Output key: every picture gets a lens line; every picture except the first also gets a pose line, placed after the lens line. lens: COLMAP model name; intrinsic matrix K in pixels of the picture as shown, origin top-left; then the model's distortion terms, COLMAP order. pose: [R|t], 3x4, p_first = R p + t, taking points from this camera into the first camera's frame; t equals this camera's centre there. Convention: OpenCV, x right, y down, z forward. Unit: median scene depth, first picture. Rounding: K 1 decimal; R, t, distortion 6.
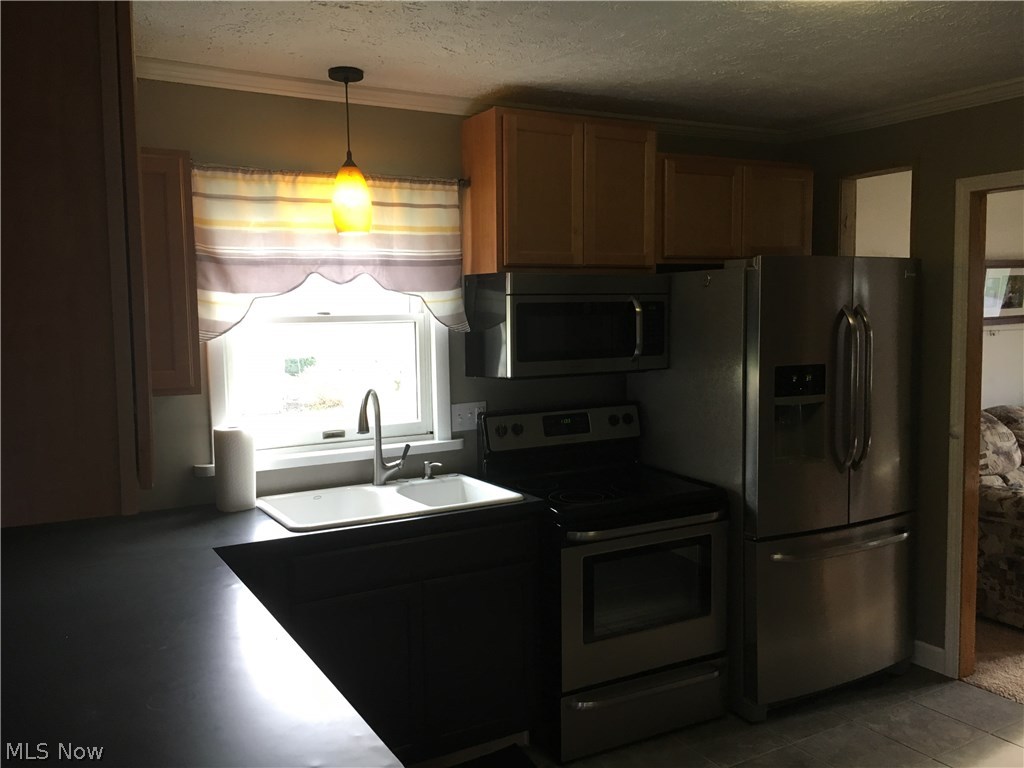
lens RADIAL K [[873.6, 0, 511.6], [0, 873.6, 384.7], [0, 0, 1]] dist [0.054667, -0.027502]
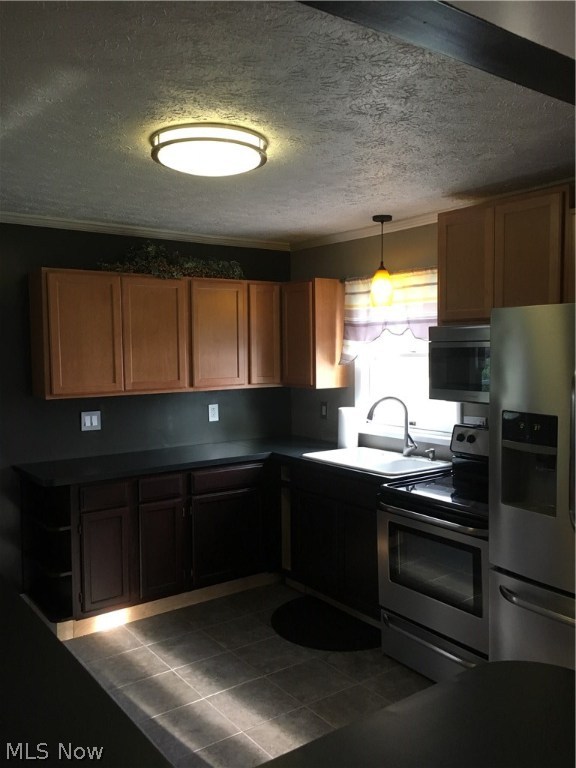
lens RADIAL K [[655.2, 0, 285.1], [0, 655.2, 385.7], [0, 0, 1]] dist [0.054667, -0.027502]
pose [[0.107982, 0.074063, -0.991390, 1.124948], [-0.076256, 0.994900, 0.066020, -0.088353], [0.991224, 0.068470, 0.113079, 0.671955]]
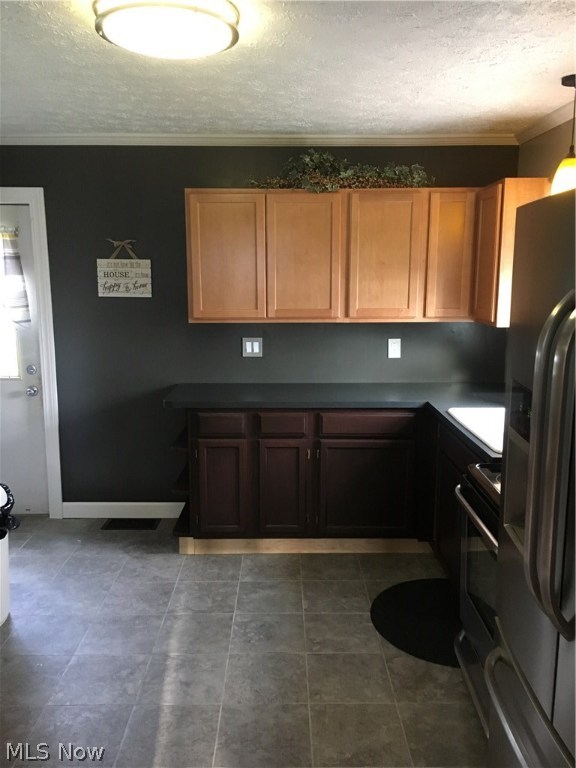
lens RADIAL K [[655.2, 0, 289.3], [0, 655.2, 387.3], [0, 0, 1]] dist [0.054667, -0.027502]
pose [[-0.492498, 0.165933, -0.854349, 0.844387], [-0.065379, 0.971829, 0.226438, -0.123281], [0.867854, 0.167377, -0.467775, 1.144468]]
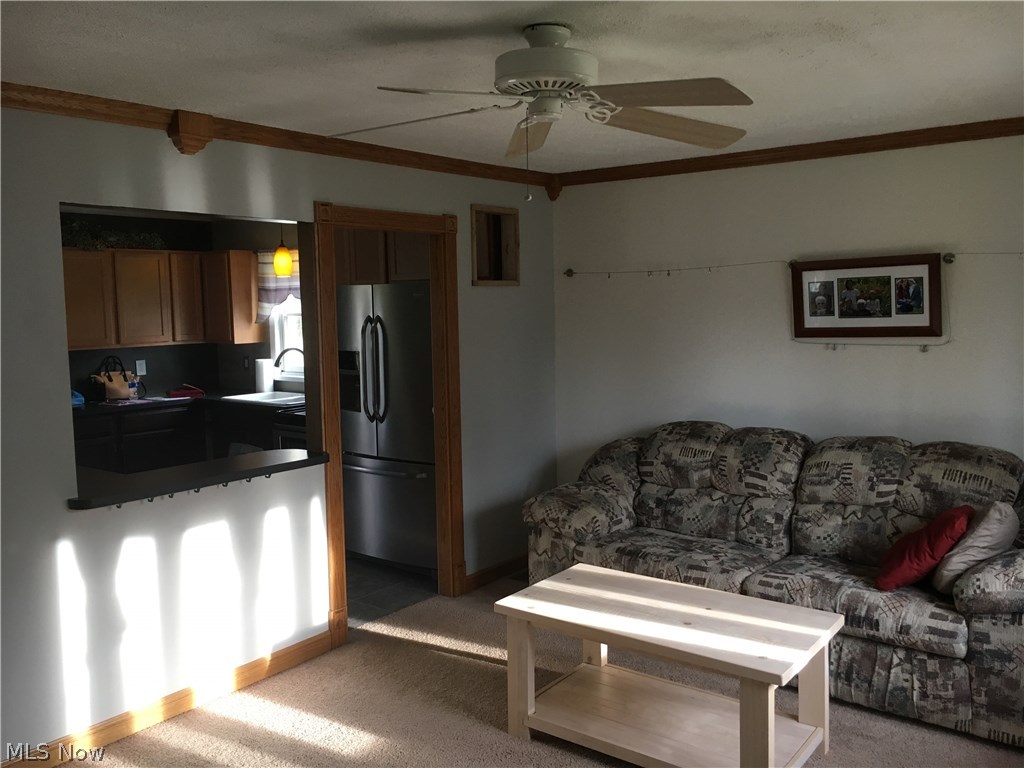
lens RADIAL K [[873.6, 0, 520.5], [0, 873.6, 380.7], [0, 0, 1]] dist [0.054667, -0.027502]
pose [[0.385985, 0.092086, -0.917897, 2.112877], [-0.065703, 0.995223, 0.072214, -0.110328], [0.920162, 0.032435, 0.390192, 0.698739]]
